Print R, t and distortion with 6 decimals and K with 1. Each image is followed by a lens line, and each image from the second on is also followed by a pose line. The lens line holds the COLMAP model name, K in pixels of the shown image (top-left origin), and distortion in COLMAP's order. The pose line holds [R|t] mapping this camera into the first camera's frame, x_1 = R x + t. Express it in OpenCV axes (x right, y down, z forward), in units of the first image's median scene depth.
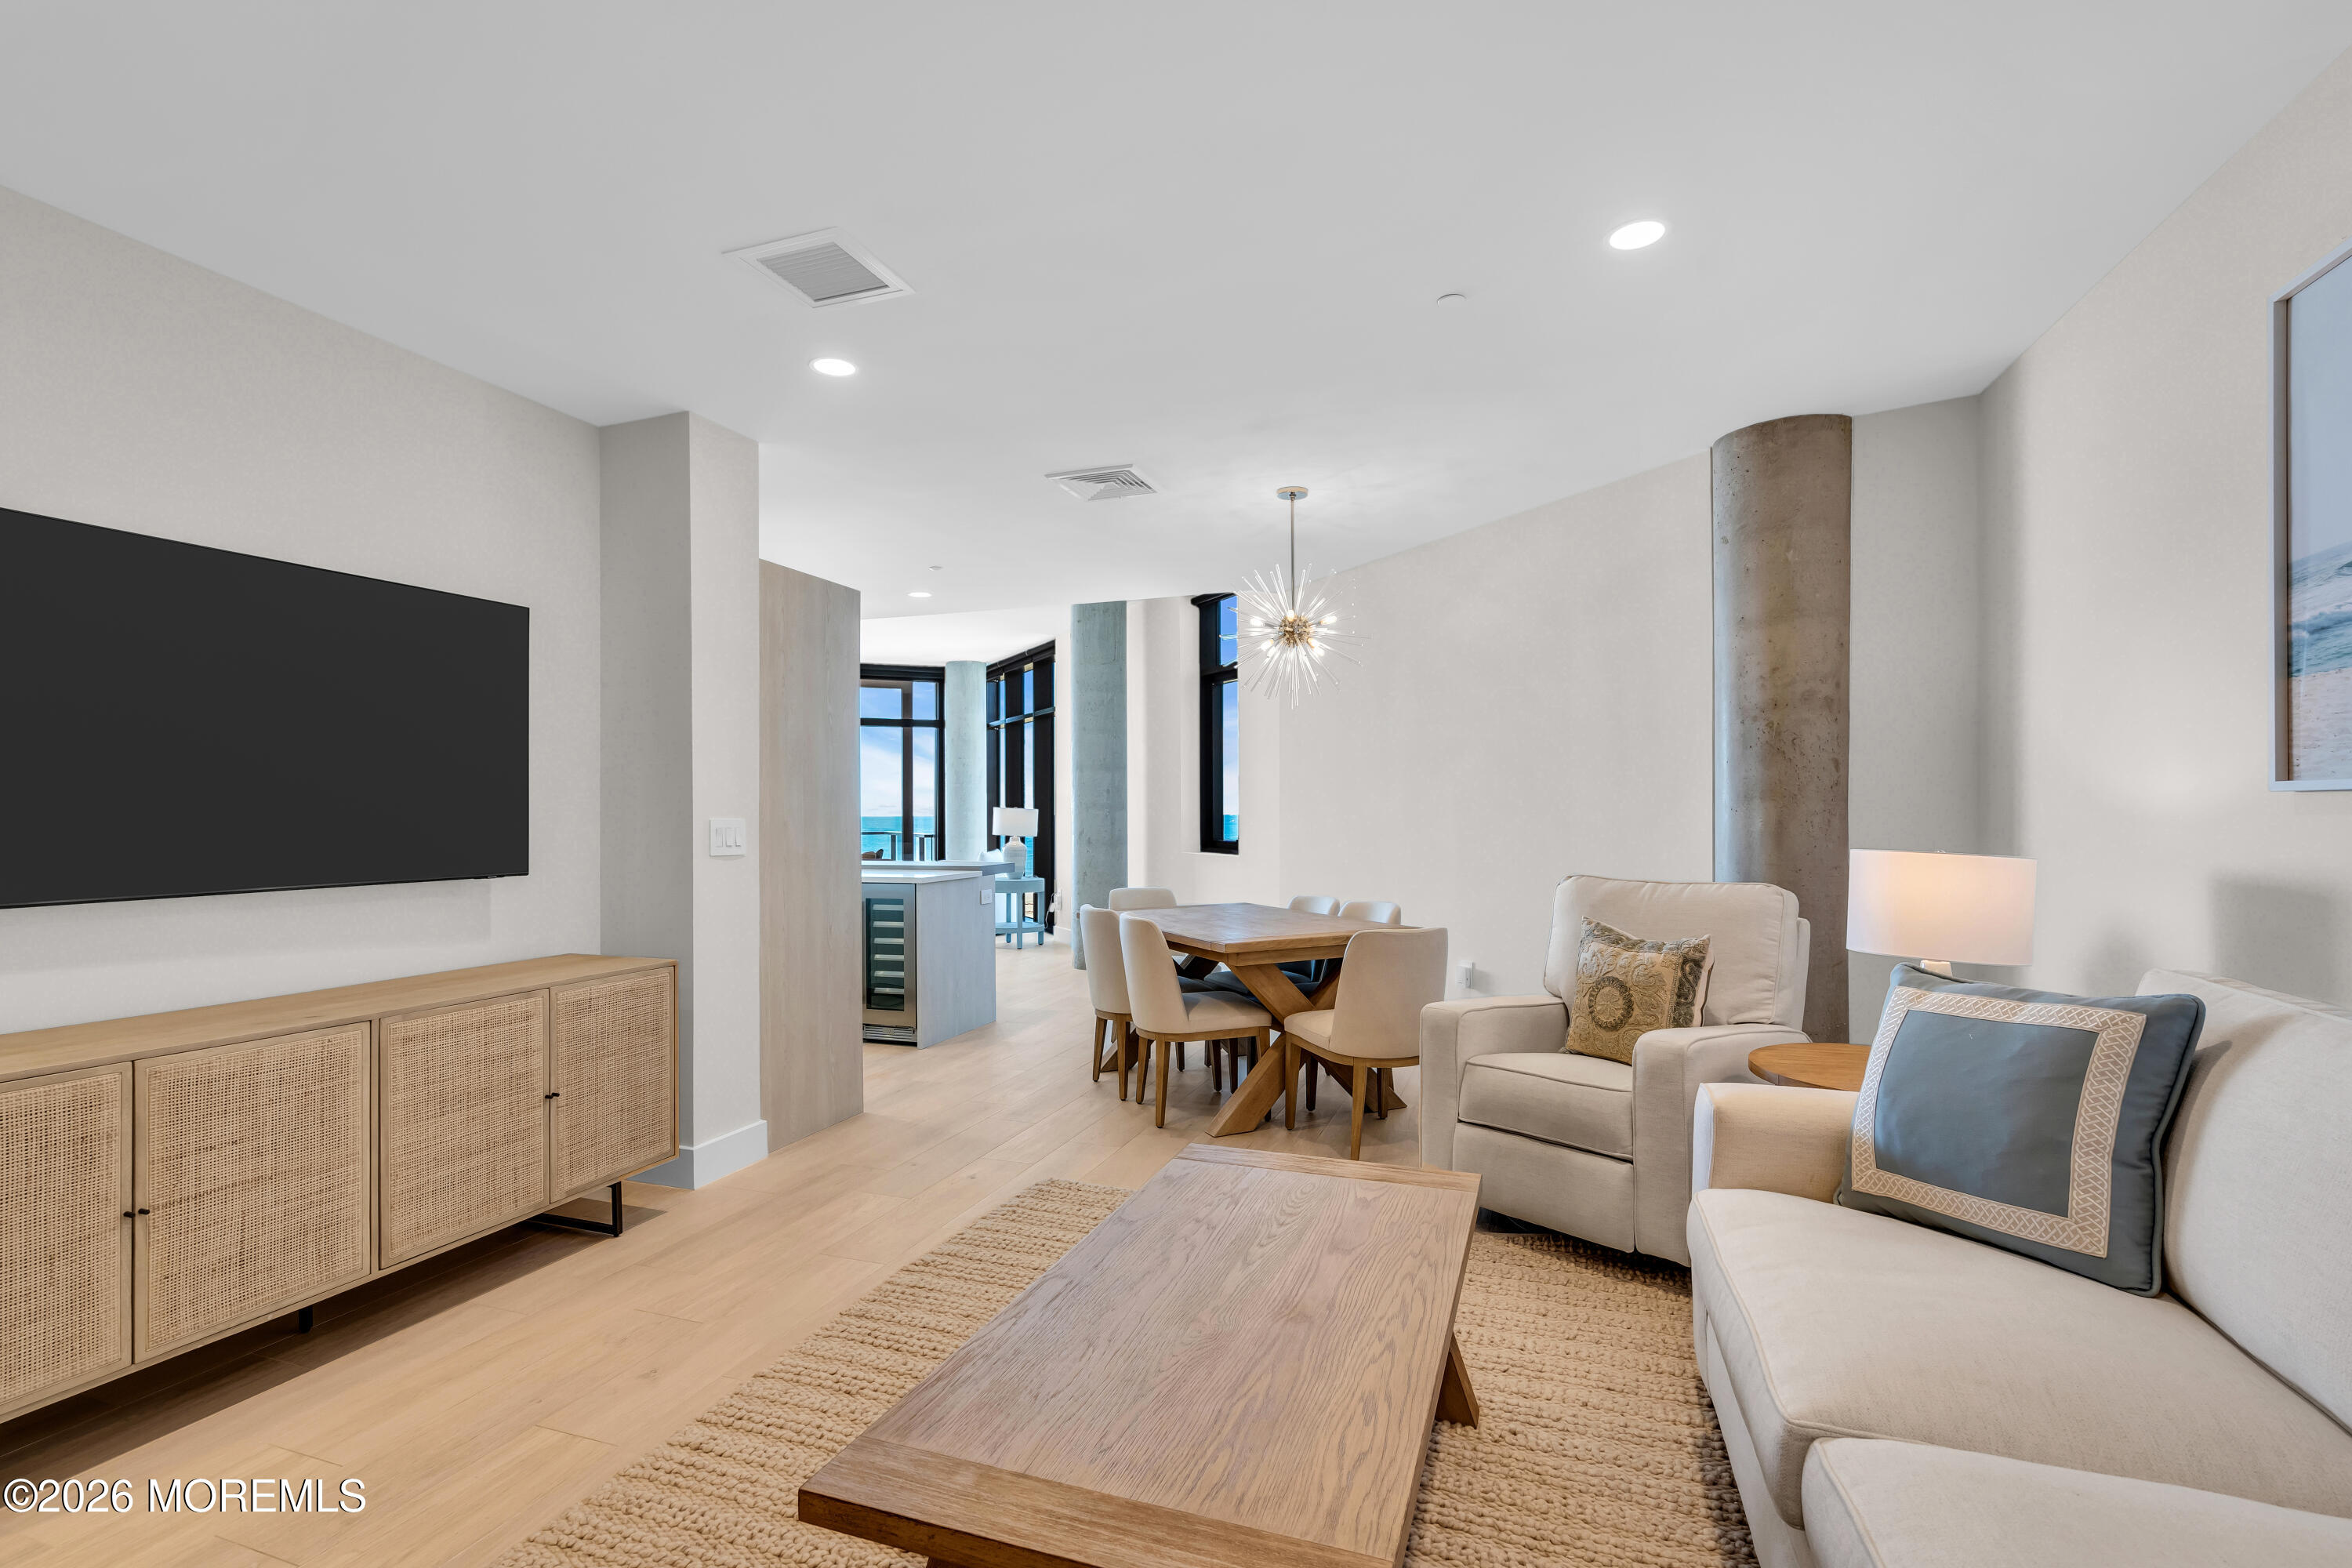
lens RADIAL K [[1074.0, 0, 1160.2], [0, 1074.0, 798.0], [0, 0, 1]] dist [-0.002085, 0.000586]
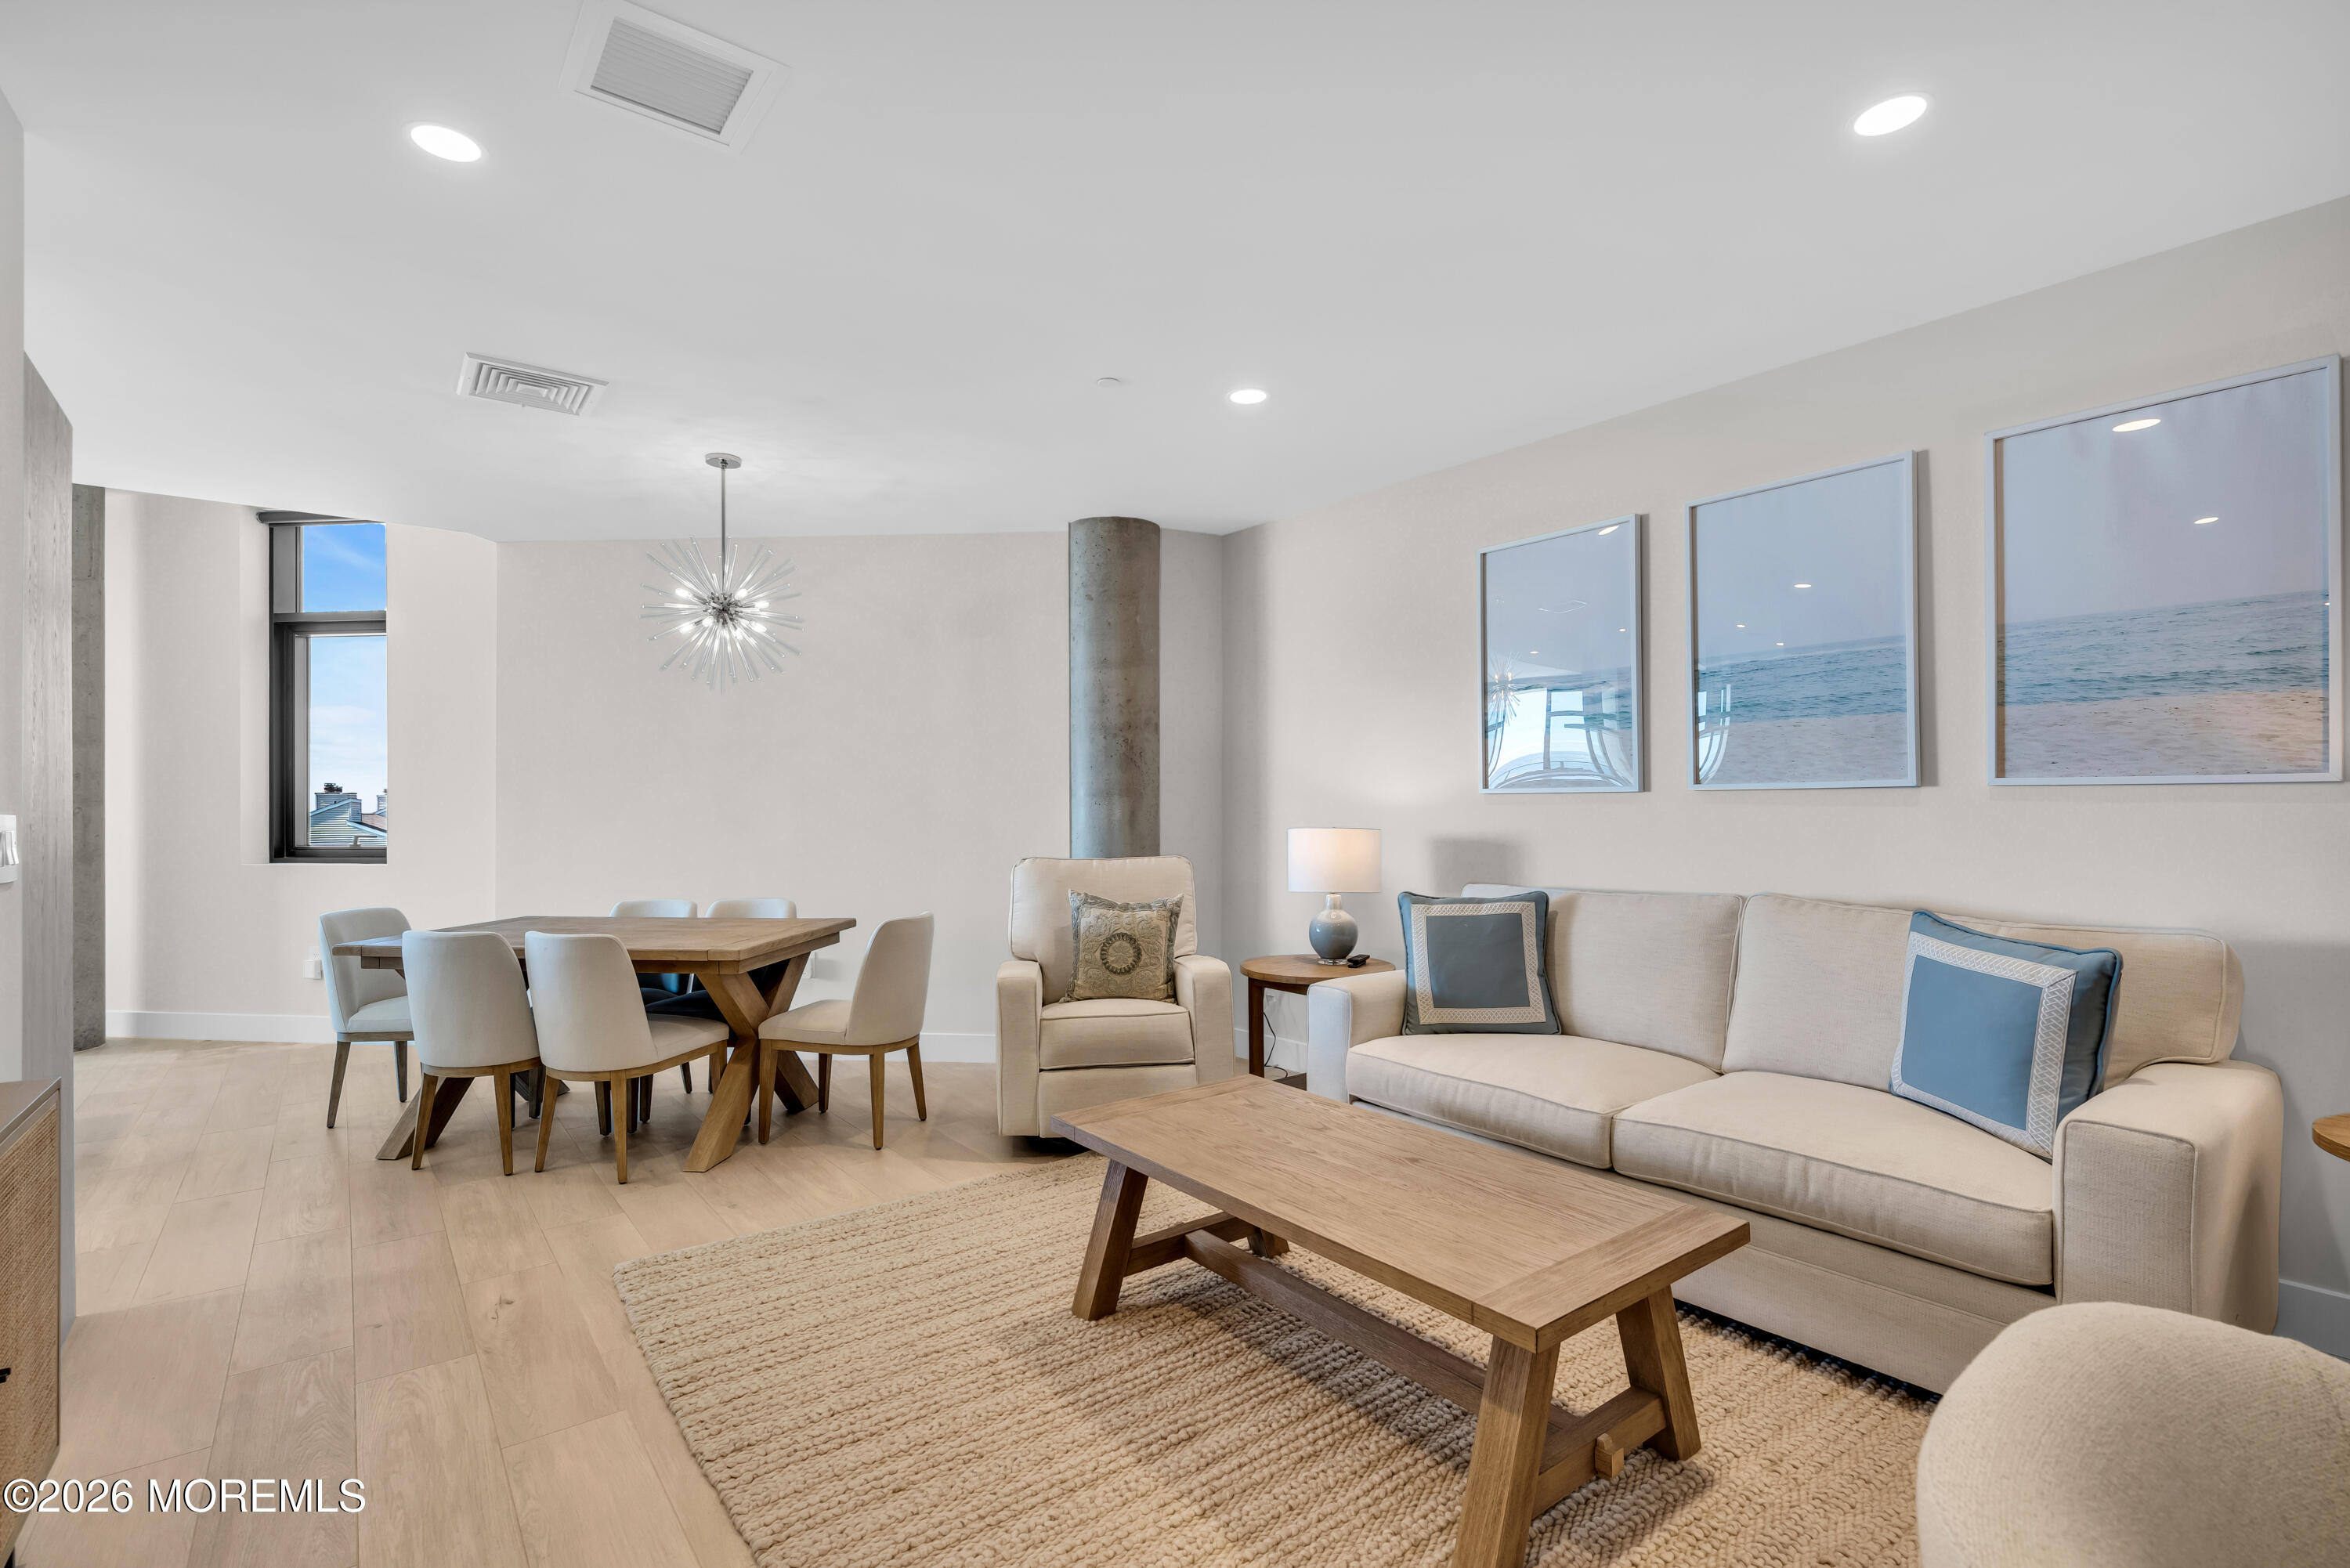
lens RADIAL K [[1065.0, 0, 1175.0], [0, 1065.0, 784.0], [0, 0, 1]] dist [-0.000959, 0.001216]
pose [[0.542164, 0.018639, 0.840066, -0.600024], [-0.008634, 0.999825, -0.016612, 0.009025], [-0.840228, 0.001753, 0.542230, 0.247984]]
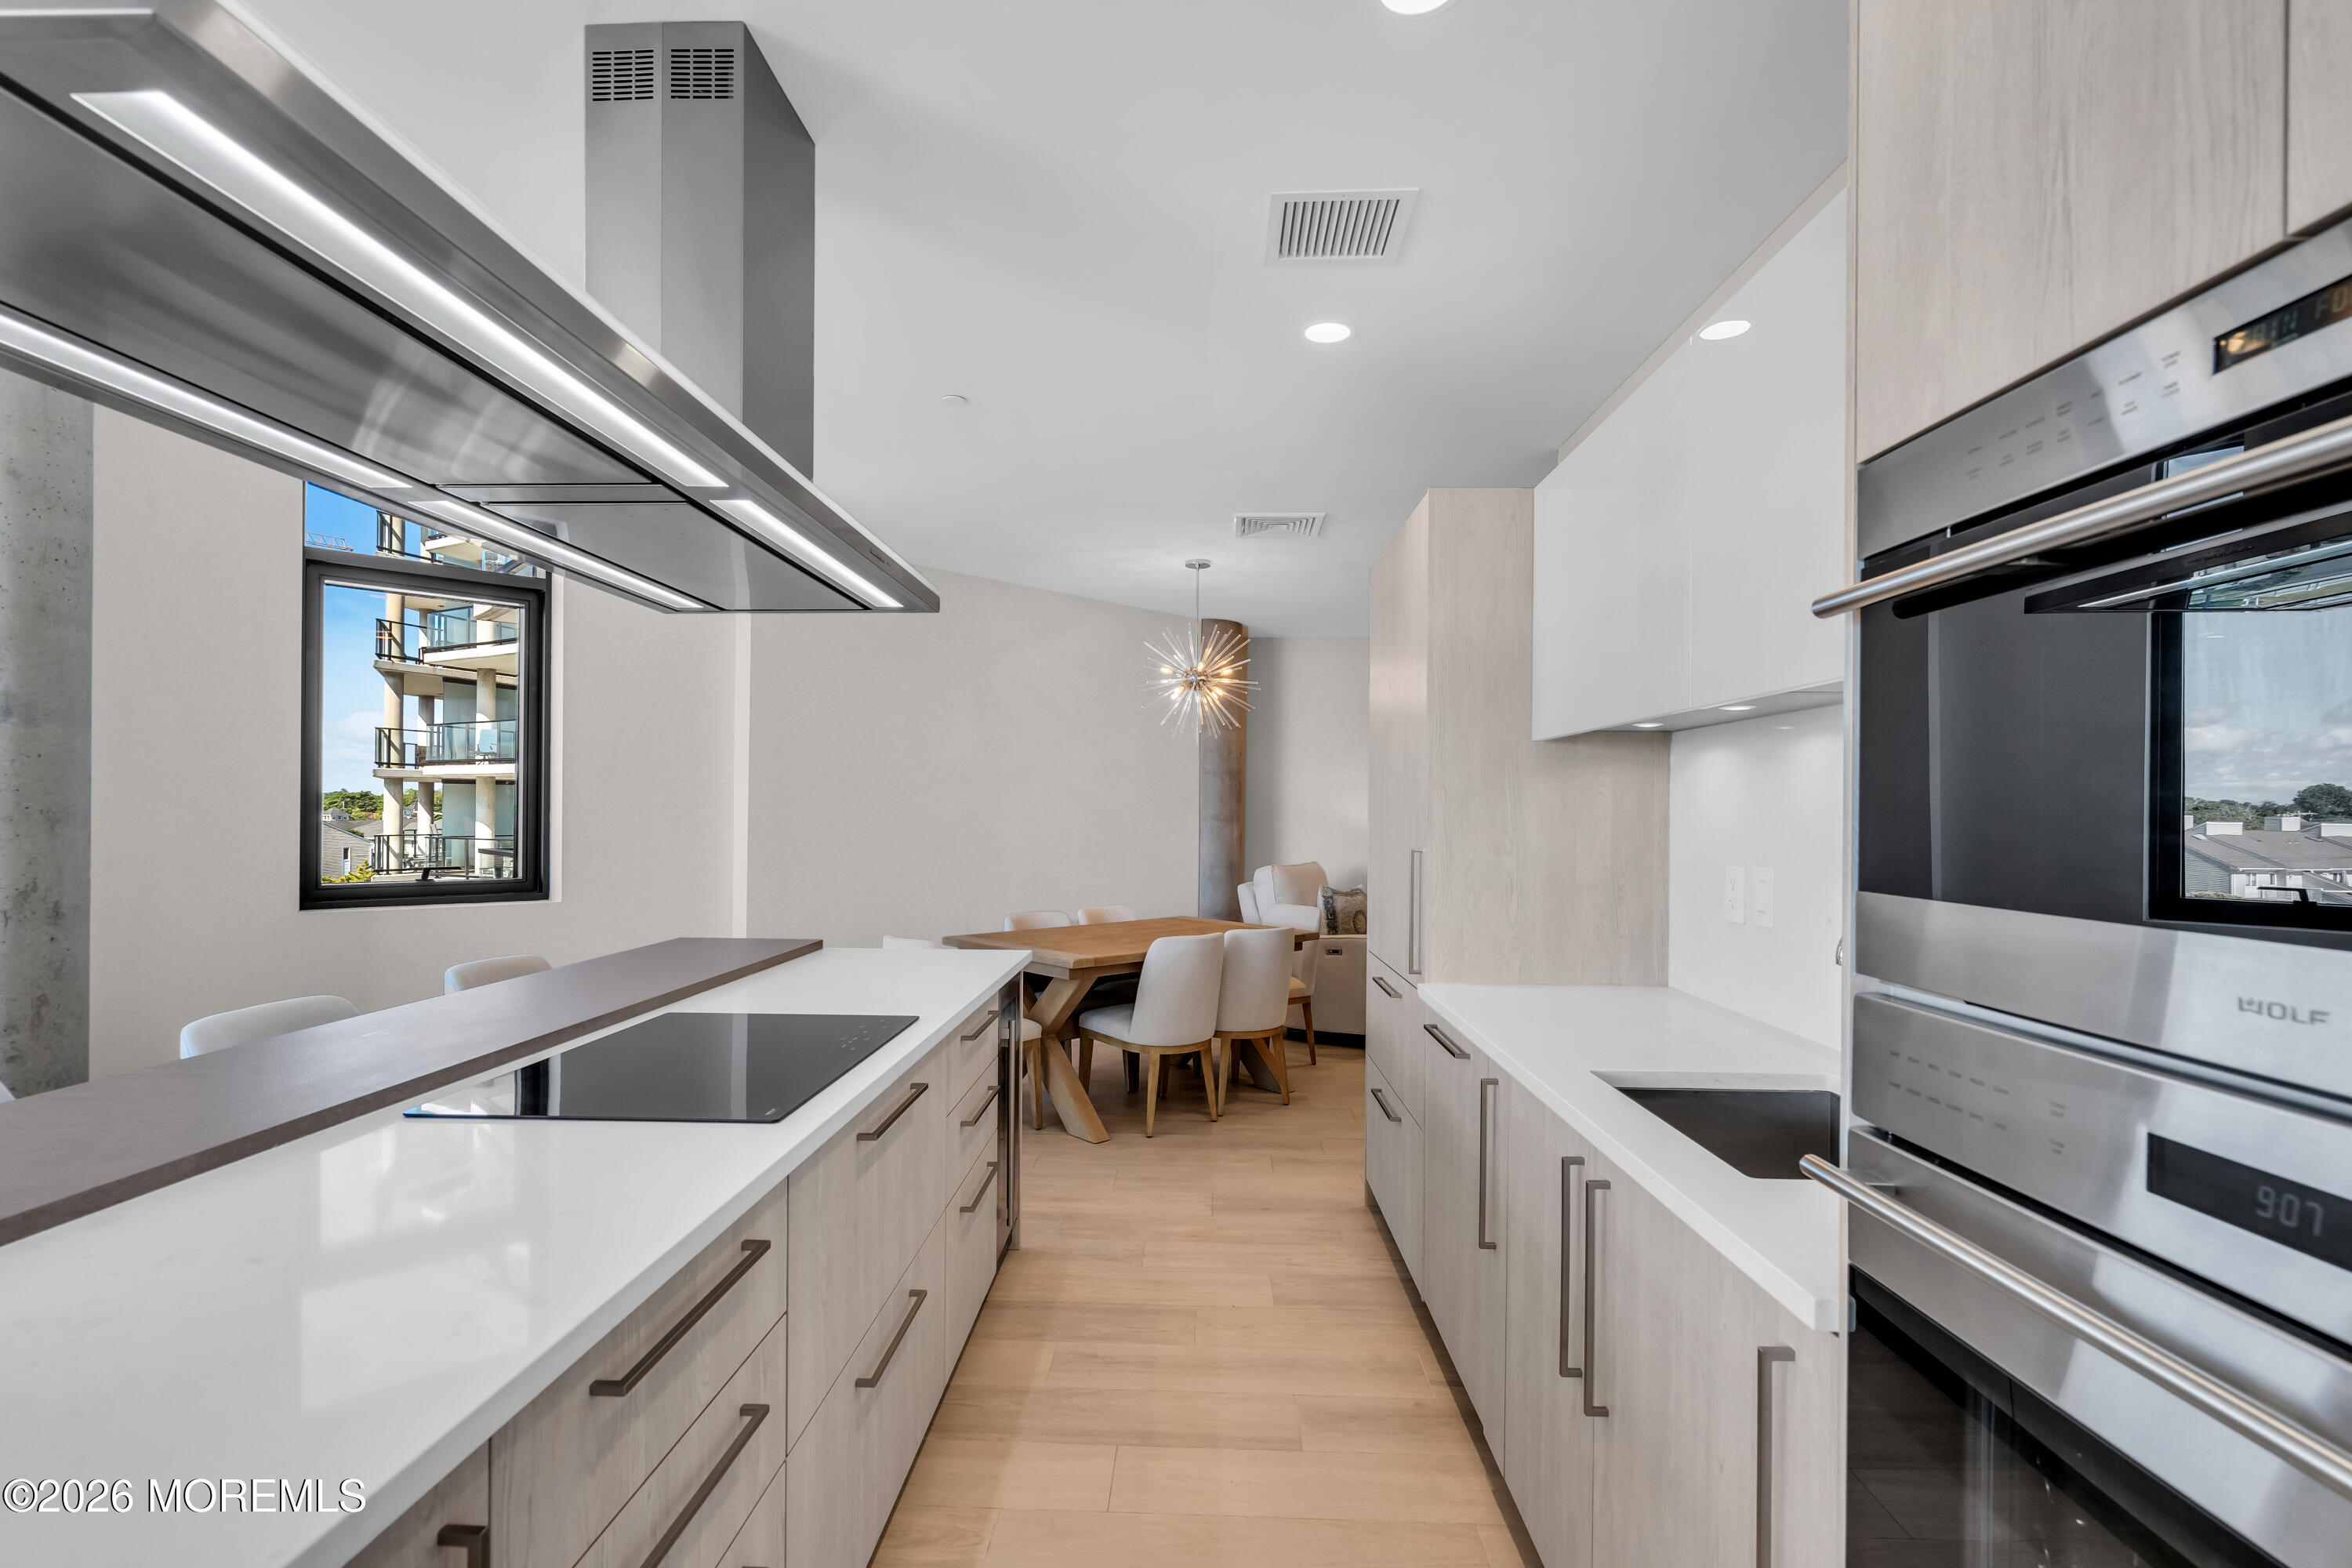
lens RADIAL K [[1074.0, 0, 1160.2], [0, 1074.0, 798.0], [0, 0, 1]] dist [-0.002085, 0.000586]
pose [[-0.300410, 0.019212, 0.953617, -1.340310], [-0.016368, 0.999546, -0.025294, 0.009815], [-0.953670, -0.023207, -0.299959, 1.827285]]
